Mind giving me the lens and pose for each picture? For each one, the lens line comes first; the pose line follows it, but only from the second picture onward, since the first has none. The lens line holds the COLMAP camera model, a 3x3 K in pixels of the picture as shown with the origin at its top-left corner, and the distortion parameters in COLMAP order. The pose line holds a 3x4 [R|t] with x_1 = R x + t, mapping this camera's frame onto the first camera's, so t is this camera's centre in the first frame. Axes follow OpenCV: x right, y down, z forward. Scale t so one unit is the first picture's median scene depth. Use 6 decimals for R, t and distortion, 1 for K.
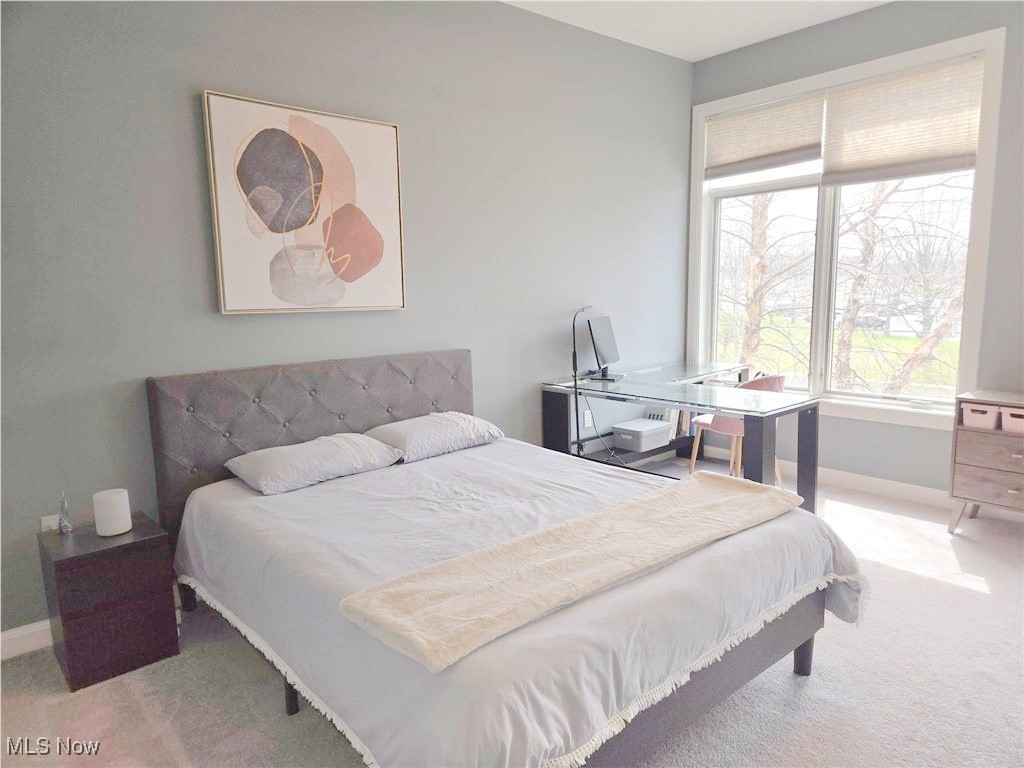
lens RADIAL K [[680.4, 0, 521.5], [0, 680.4, 386.7], [0, 0, 1]] dist [0.082823, -0.065467]
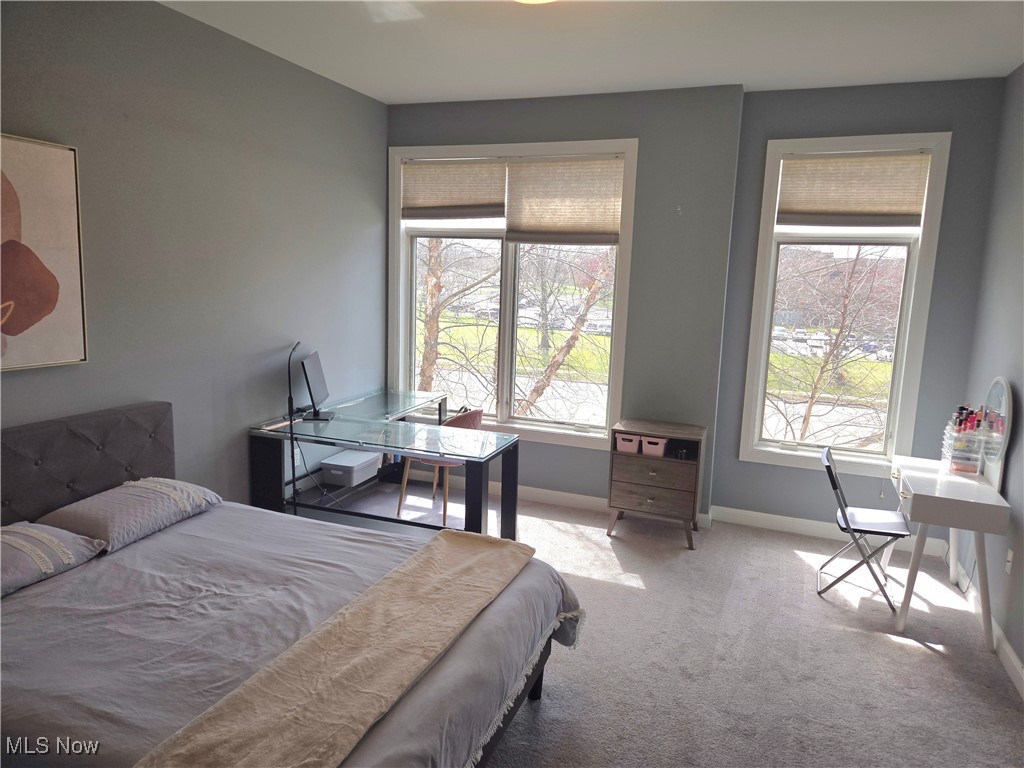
lens RADIAL K [[680.4, 0, 520.0], [0, 680.4, 376.4], [0, 0, 1]] dist [0.082823, -0.065467]
pose [[0.879801, -0.020217, 0.474912, -0.121359], [0.016155, 0.999790, 0.012633, -0.109373], [-0.475068, -0.003442, 0.879942, -0.011481]]
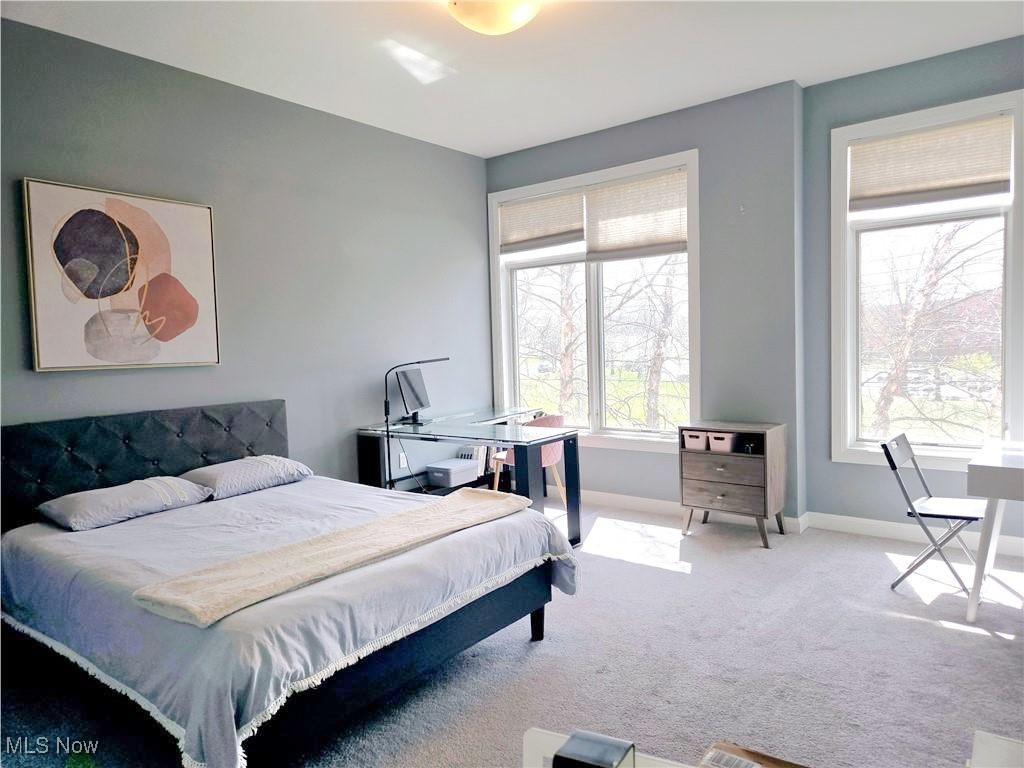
lens RADIAL K [[680.4, 0, 512.1], [0, 680.4, 382.3], [0, 0, 1]] dist [0.082823, -0.065467]
pose [[0.982667, -0.022234, 0.184042, 0.101359], [0.039020, 0.995348, -0.088090, 0.037192], [-0.181227, 0.093744, 0.978963, -0.211847]]
